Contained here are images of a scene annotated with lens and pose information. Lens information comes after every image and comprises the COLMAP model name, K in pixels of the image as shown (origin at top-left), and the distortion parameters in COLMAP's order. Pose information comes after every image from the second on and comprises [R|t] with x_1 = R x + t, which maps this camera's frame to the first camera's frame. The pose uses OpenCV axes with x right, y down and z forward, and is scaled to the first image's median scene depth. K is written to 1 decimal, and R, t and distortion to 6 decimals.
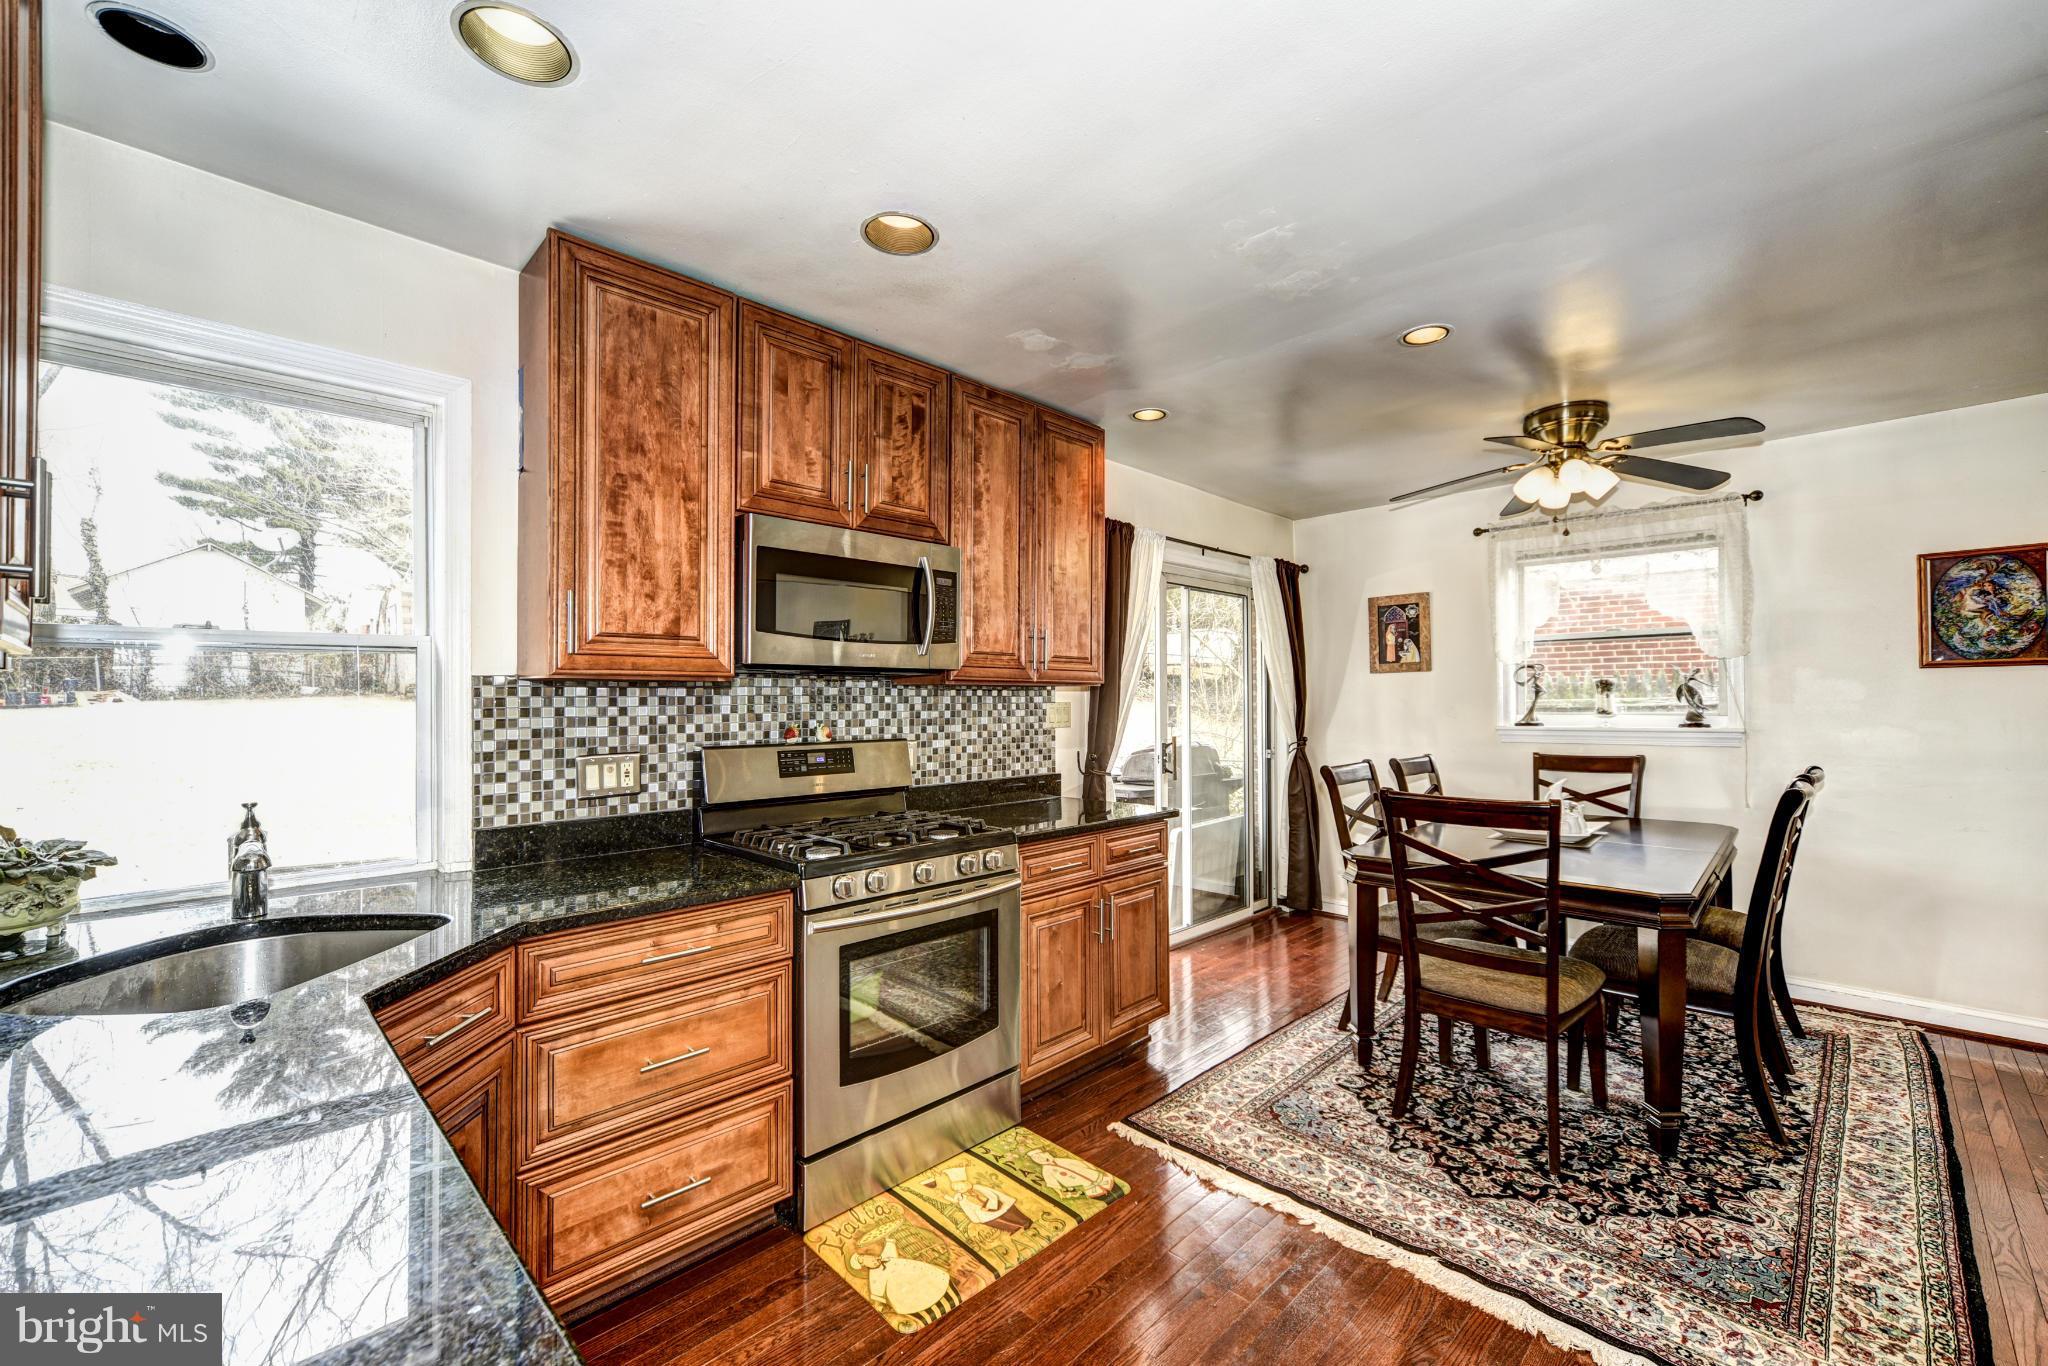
lens RADIAL K [[827.8, 0, 1029.1], [0, 827.8, 684.9], [0, 0, 1]] dist [-0.008324, 0.003570]
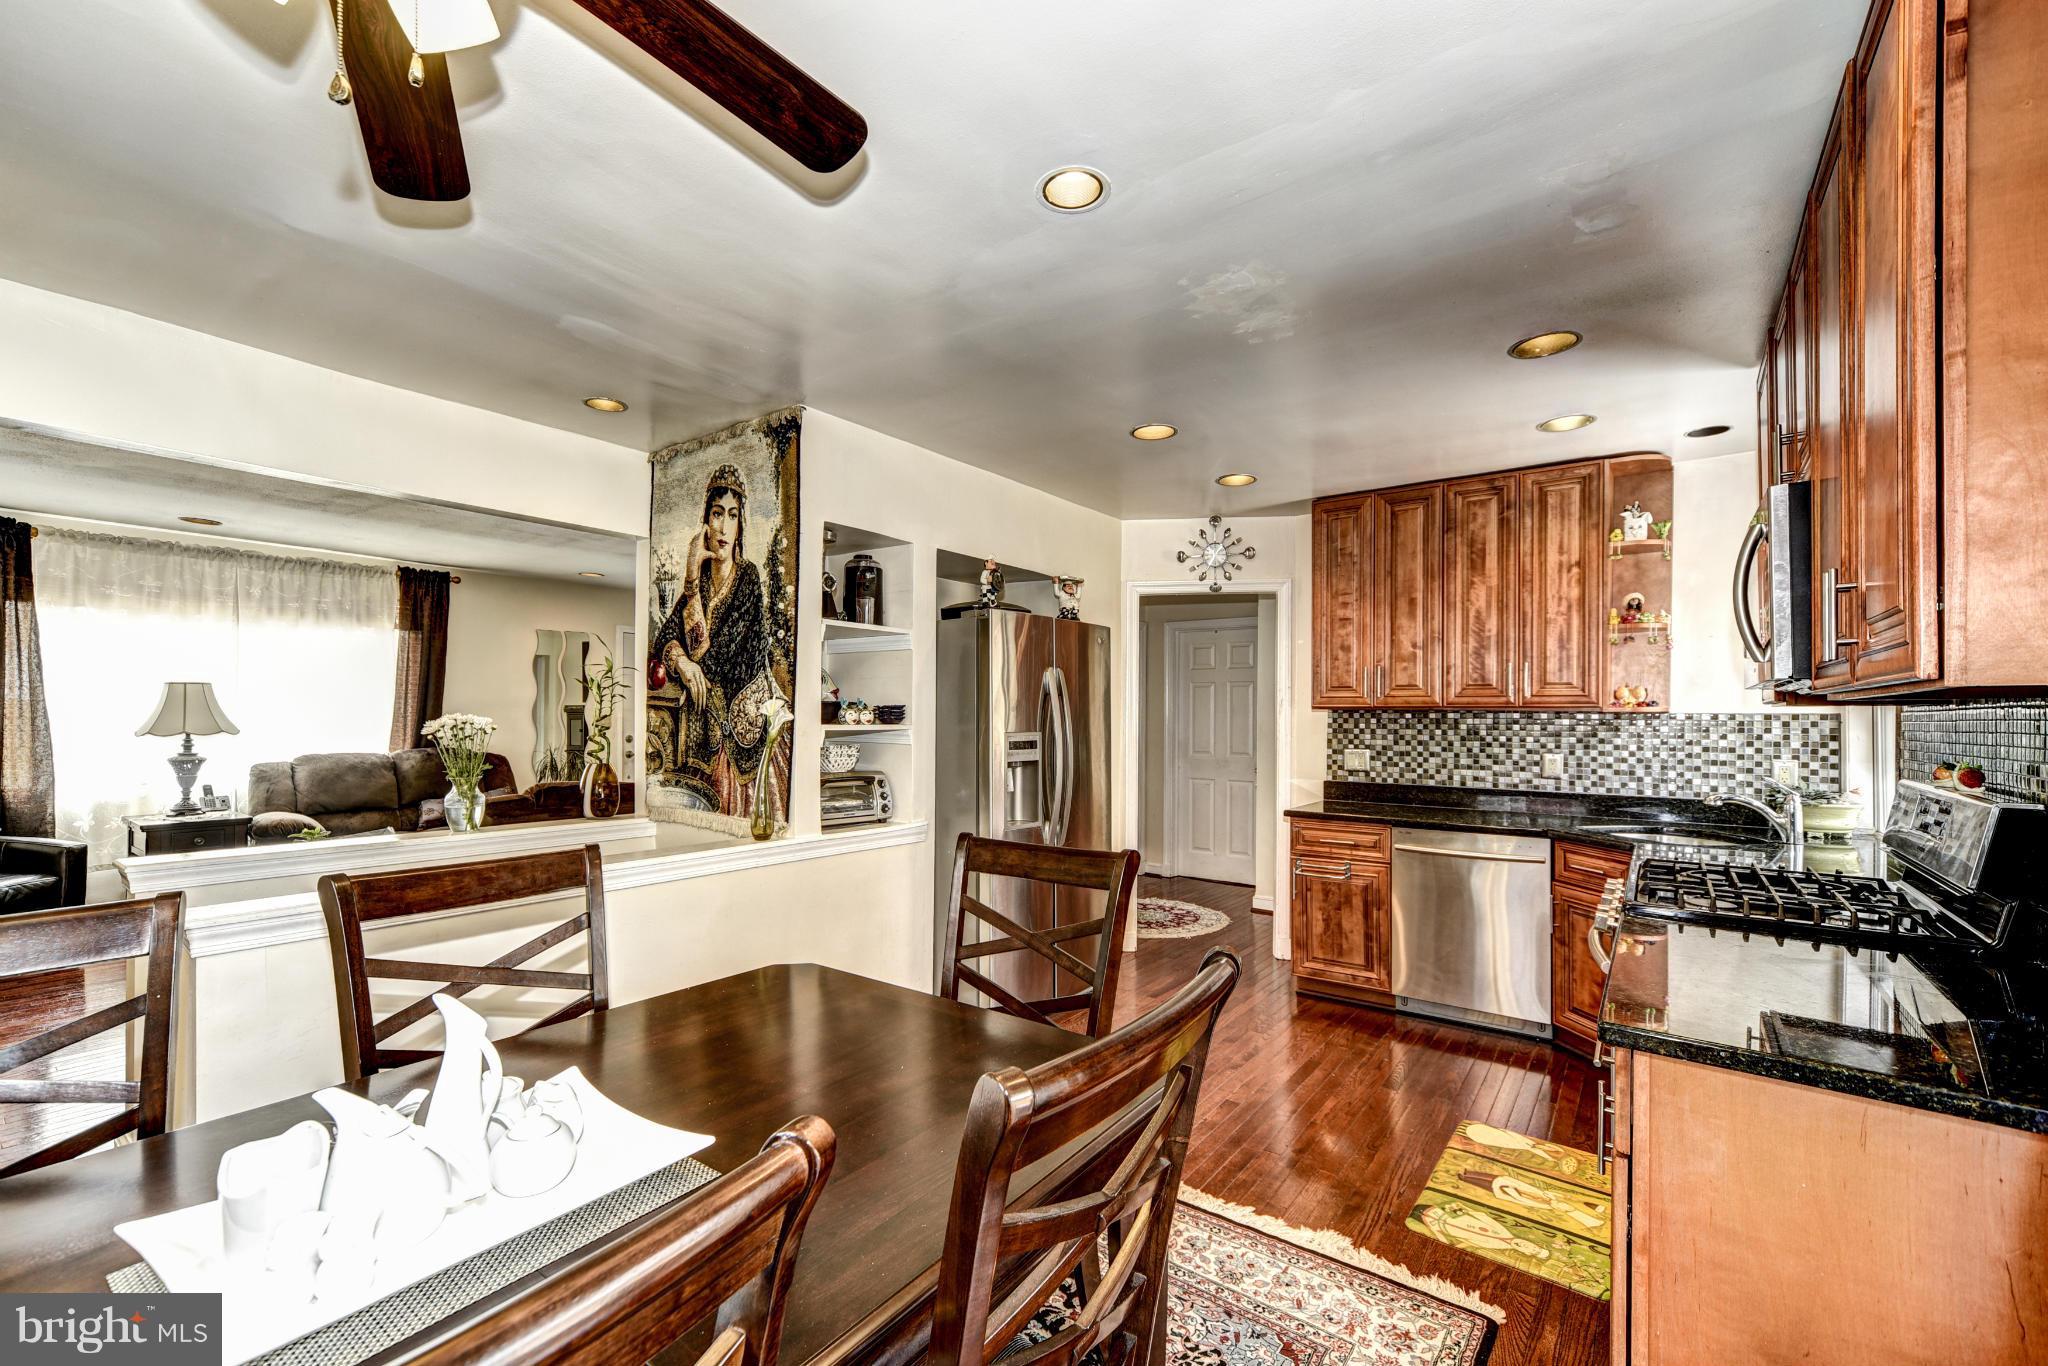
lens RADIAL K [[853.1, 0, 1006.2], [0, 853.1, 711.2], [0, 0, 1]] dist [0.000464, 0.001382]
pose [[-0.994482, -0.007060, -0.104672, 0.543324], [-0.004627, 0.999714, -0.023469, 0.026278], [0.104808, -0.022855, -0.994230, 1.529073]]
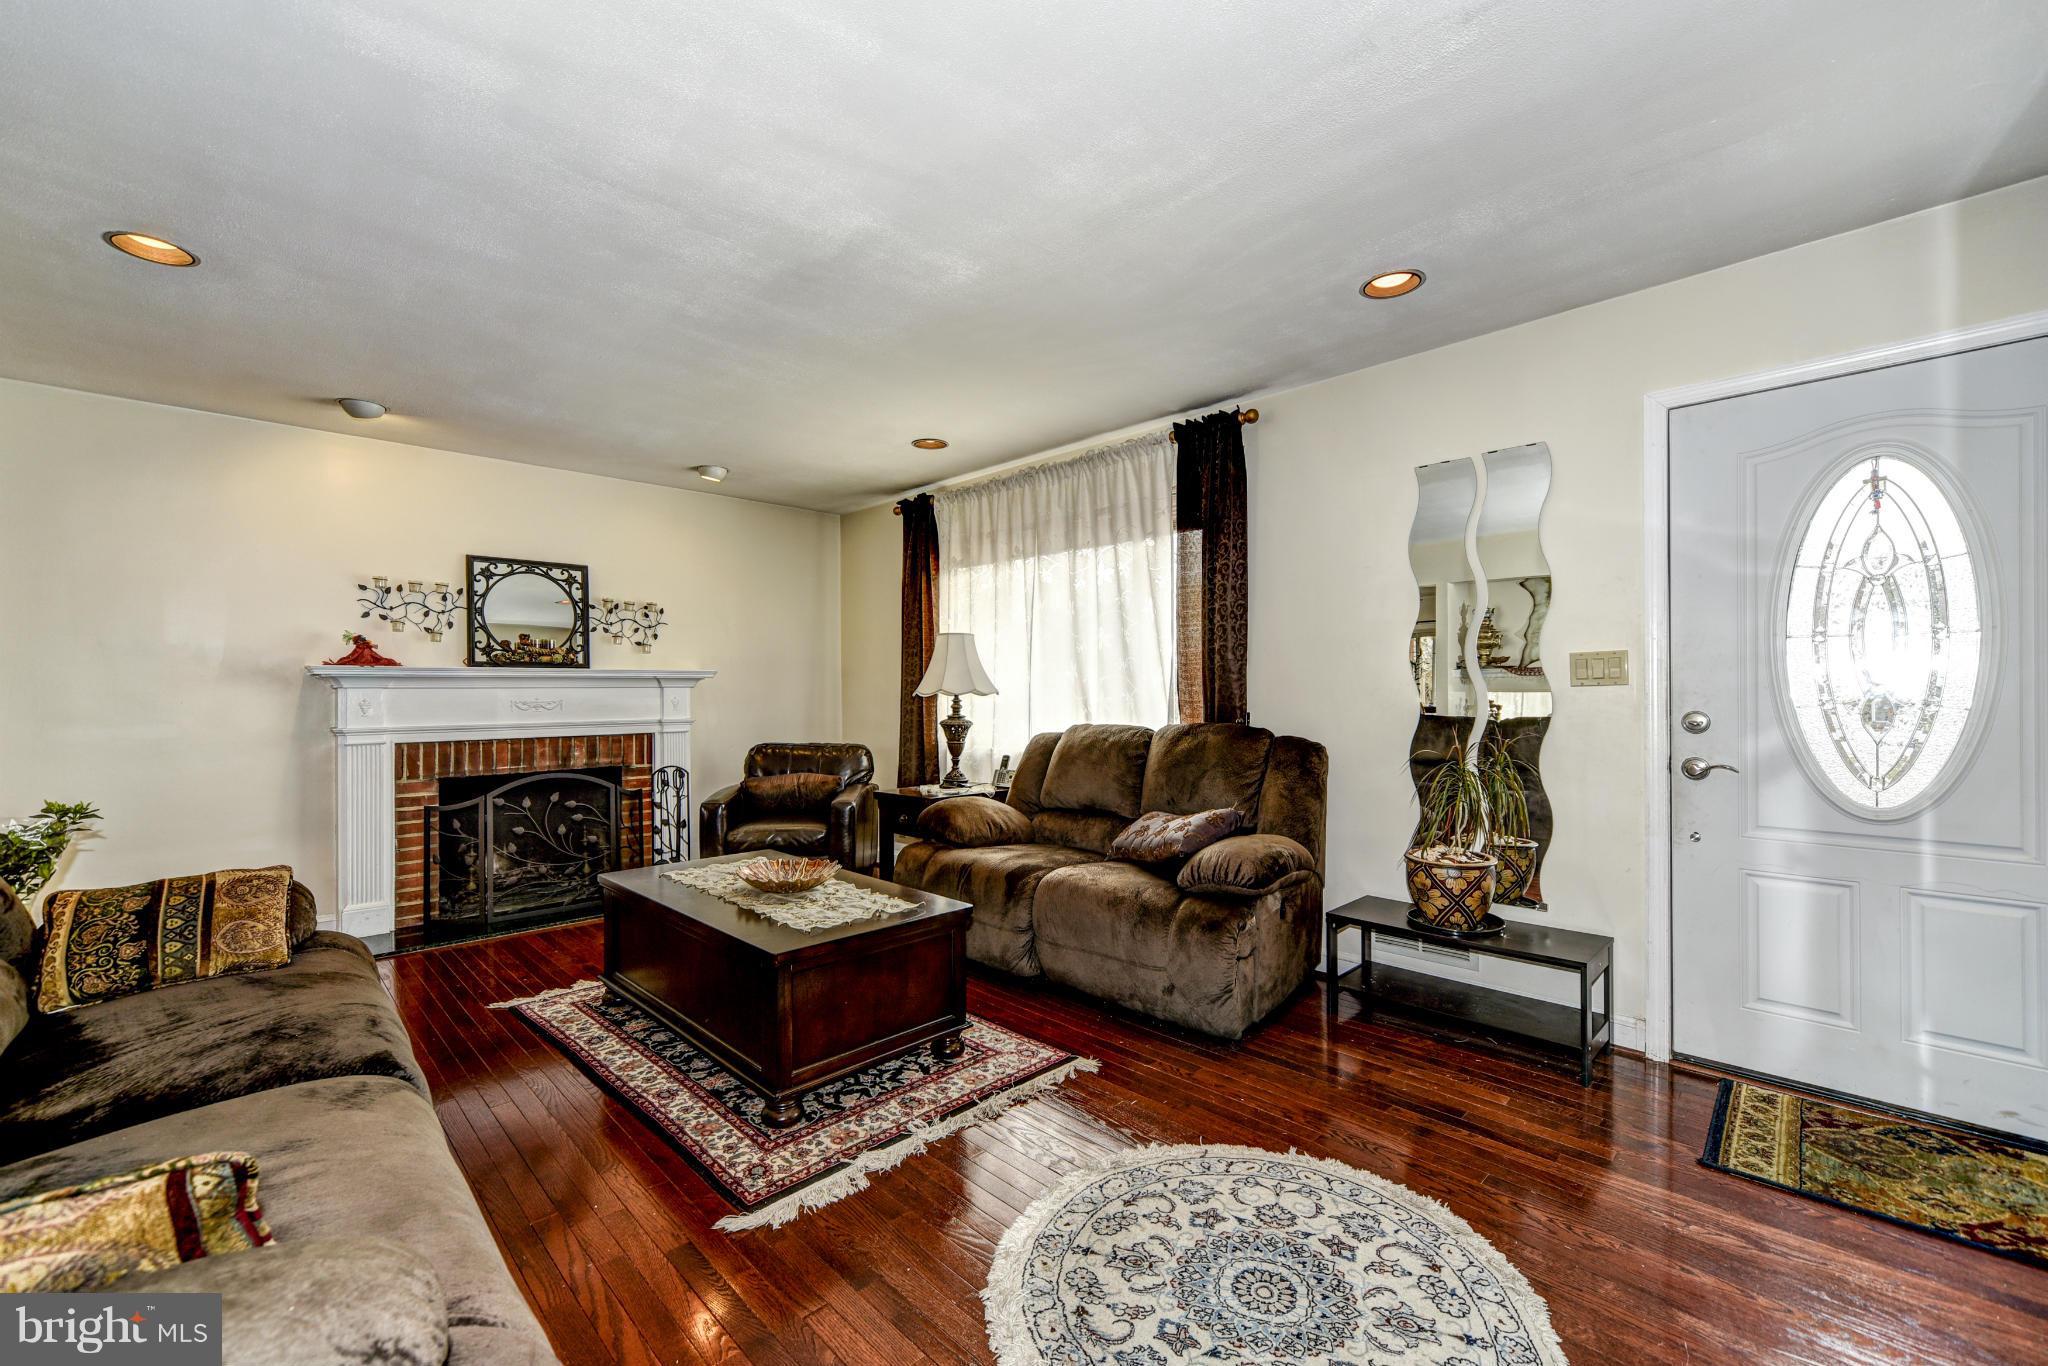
lens RADIAL K [[827.8, 0, 1027.0], [0, 827.8, 685.2], [0, 0, 1]] dist [-0.008324, 0.003570]
pose [[0.034478, 0.009230, 0.999363, 0.572679], [-0.012878, 0.999878, -0.008791, 0.035678], [-0.999323, -0.012567, 0.034592, -0.714788]]
